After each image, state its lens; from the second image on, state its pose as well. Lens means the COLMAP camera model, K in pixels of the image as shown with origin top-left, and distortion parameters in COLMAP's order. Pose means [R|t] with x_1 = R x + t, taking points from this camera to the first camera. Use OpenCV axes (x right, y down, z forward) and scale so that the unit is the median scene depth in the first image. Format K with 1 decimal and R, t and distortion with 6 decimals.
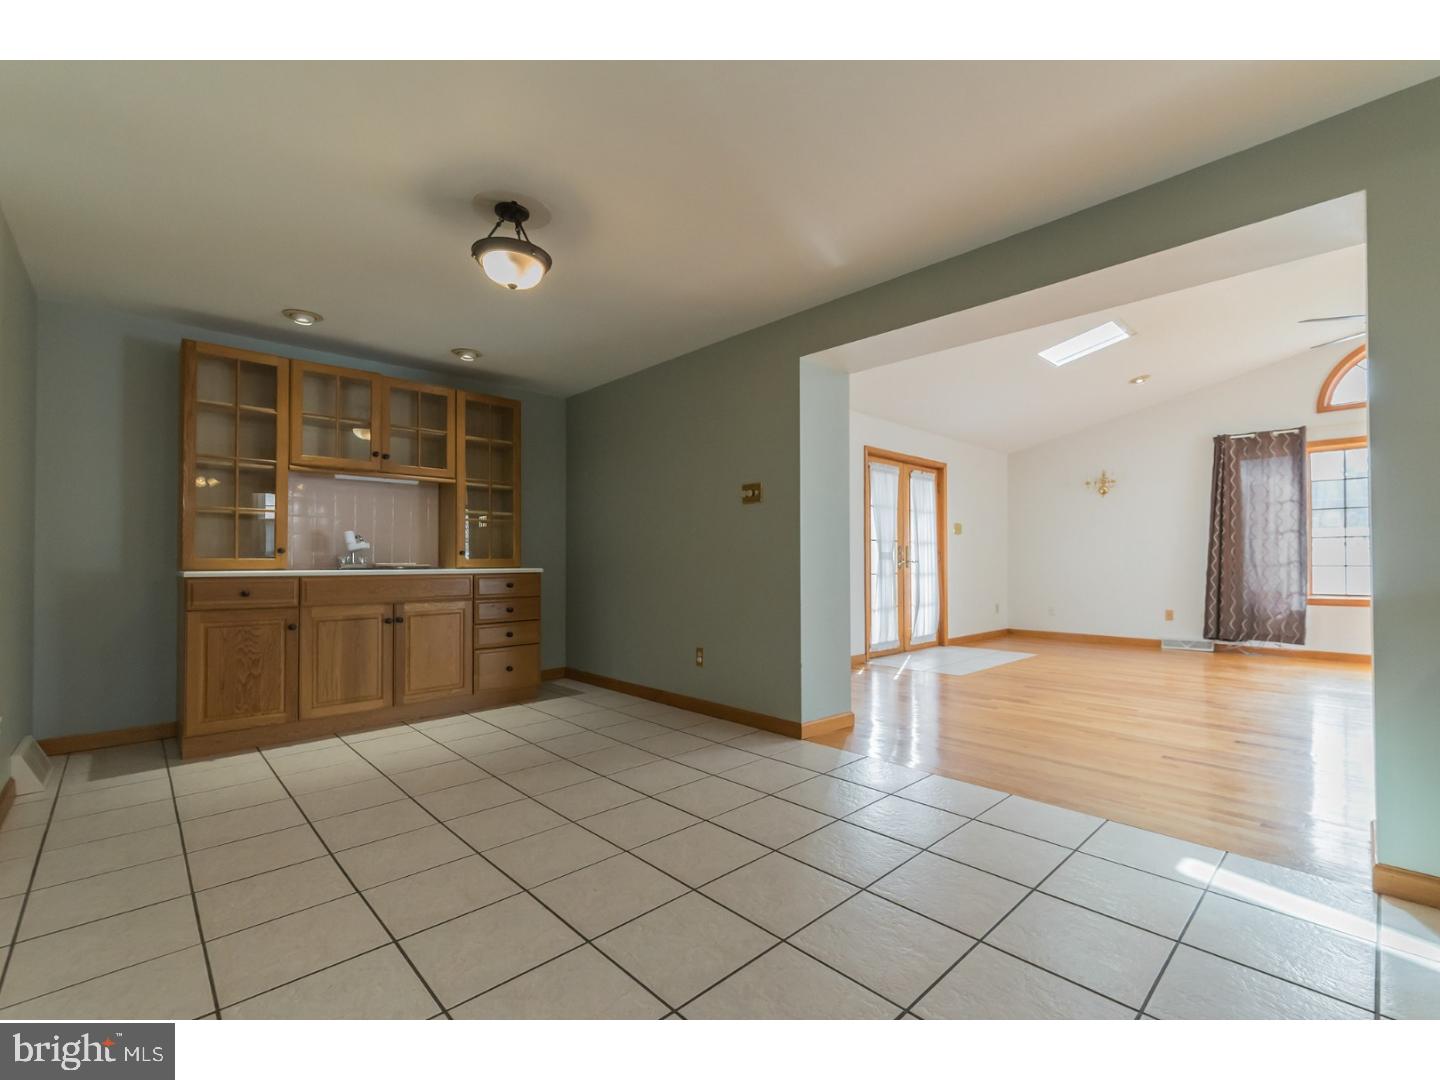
lens RADIAL K [[611.3, 0, 724.6], [0, 611.3, 553.4], [0, 0, 1]] dist [0.000779, 0.000017]
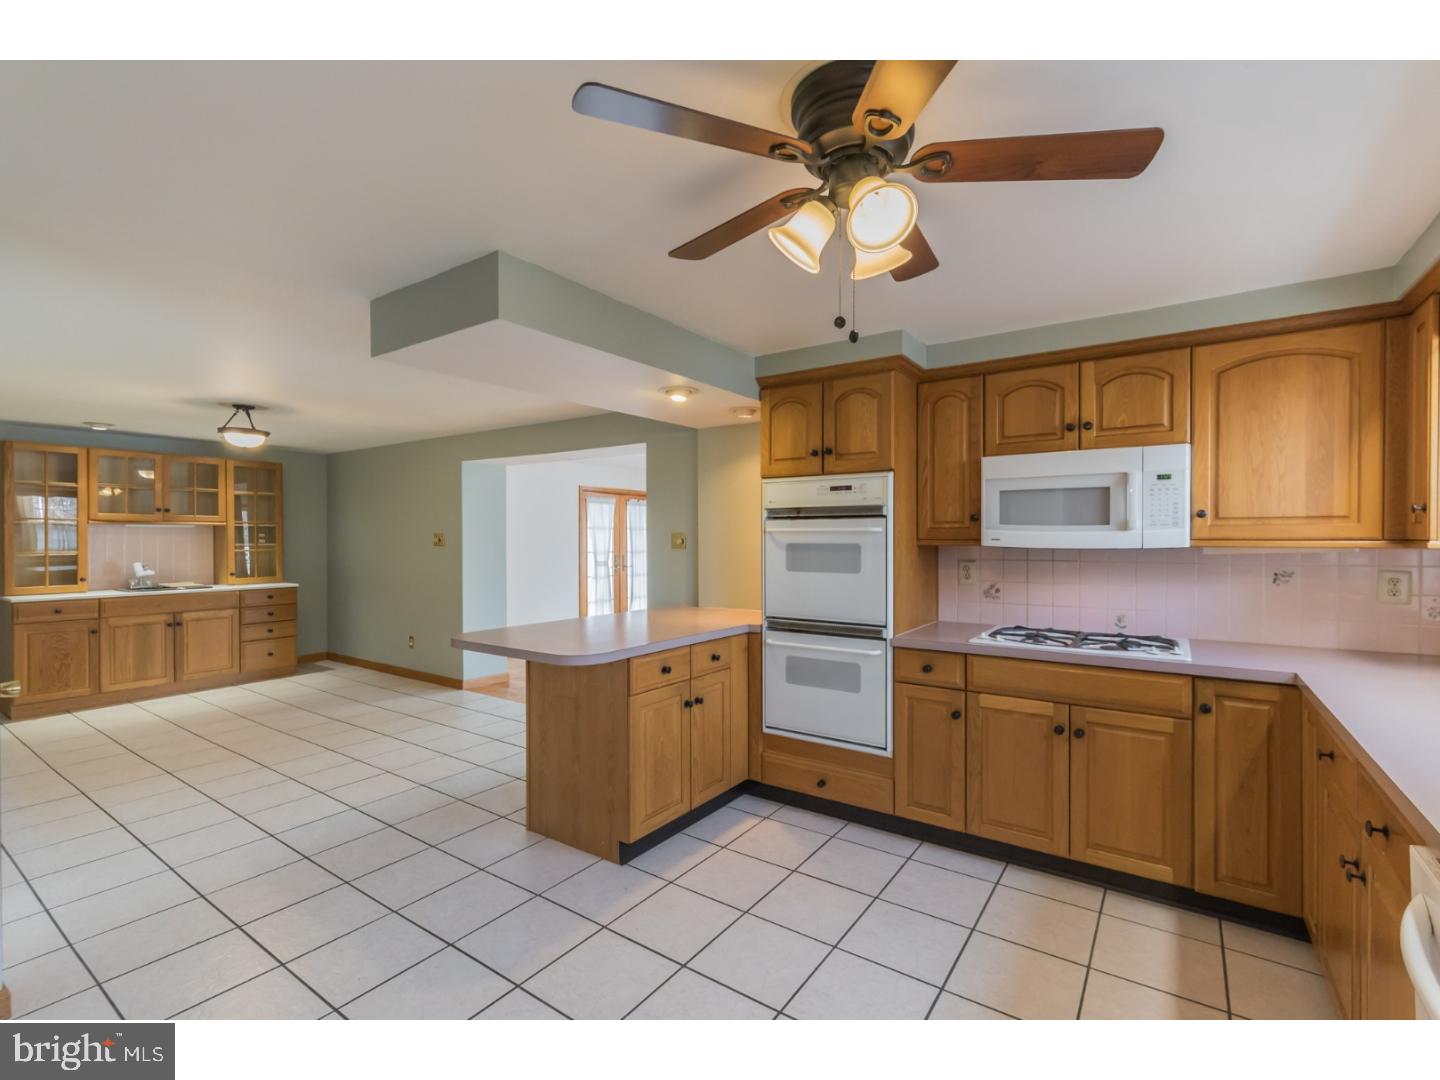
lens RADIAL K [[628.4, 0, 757.7], [0, 628.4, 542.8], [0, 0, 1]] dist [-0.001297, -0.000705]
pose [[0.971804, 0.004126, 0.235754, 0.439686], [-0.009970, 0.999672, 0.023603, -0.128494], [-0.235579, -0.025288, 0.971526, -0.747720]]
